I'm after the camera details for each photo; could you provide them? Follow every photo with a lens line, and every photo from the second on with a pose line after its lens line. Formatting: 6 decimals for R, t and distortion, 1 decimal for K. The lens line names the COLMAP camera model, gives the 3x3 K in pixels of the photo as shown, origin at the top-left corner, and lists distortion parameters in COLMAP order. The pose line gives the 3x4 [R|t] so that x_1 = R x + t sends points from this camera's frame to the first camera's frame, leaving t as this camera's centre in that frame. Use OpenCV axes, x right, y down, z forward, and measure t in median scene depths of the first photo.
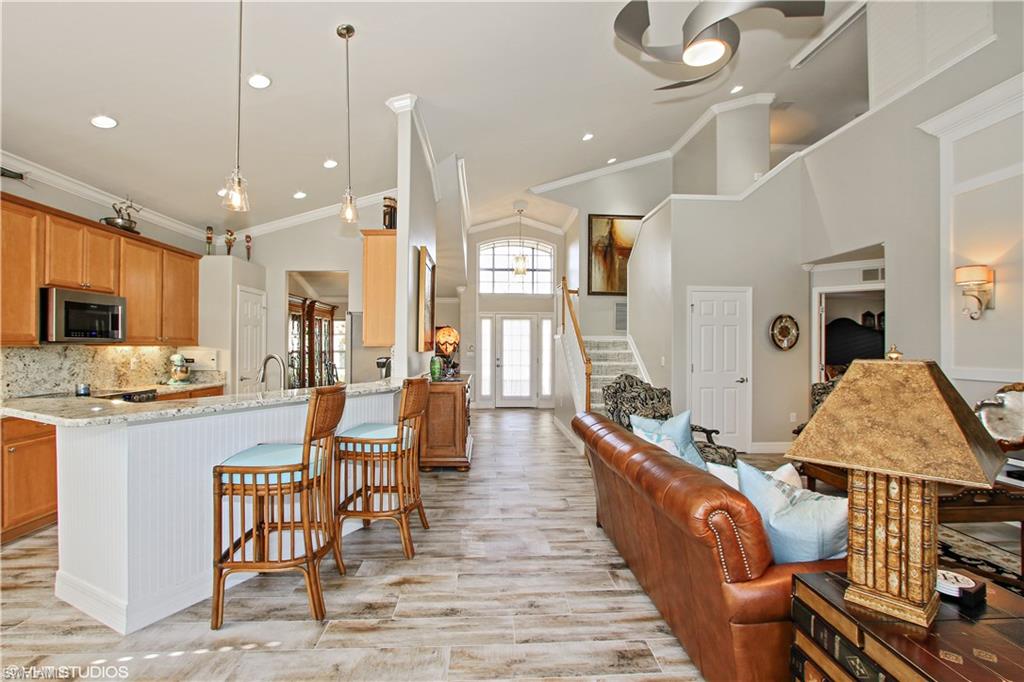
lens RADIAL K [[473.1, 0, 516.2], [0, 473.1, 338.9], [0, 0, 1]] dist [-0.020213, 0.000048]
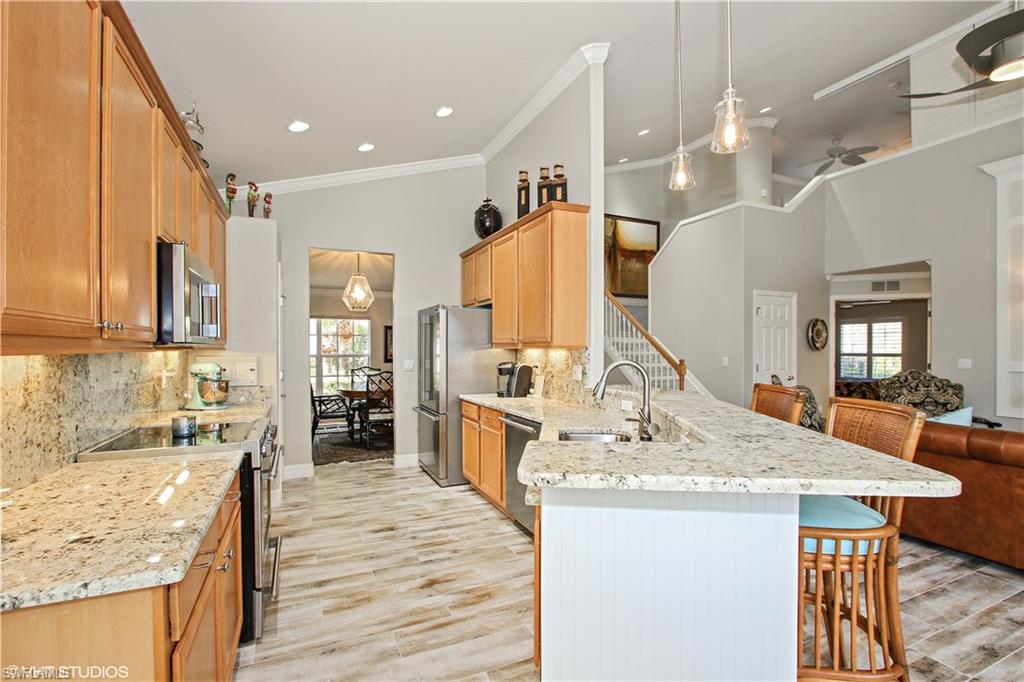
lens RADIAL K [[473.1, 0, 512.1], [0, 473.1, 347.1], [0, 0, 1]] dist [-0.020213, 0.000048]
pose [[0.932050, -0.004559, 0.362301, -0.520959], [-0.000236, 0.999913, 0.013190, 0.001783], [-0.362330, -0.012379, 0.931968, 0.218267]]
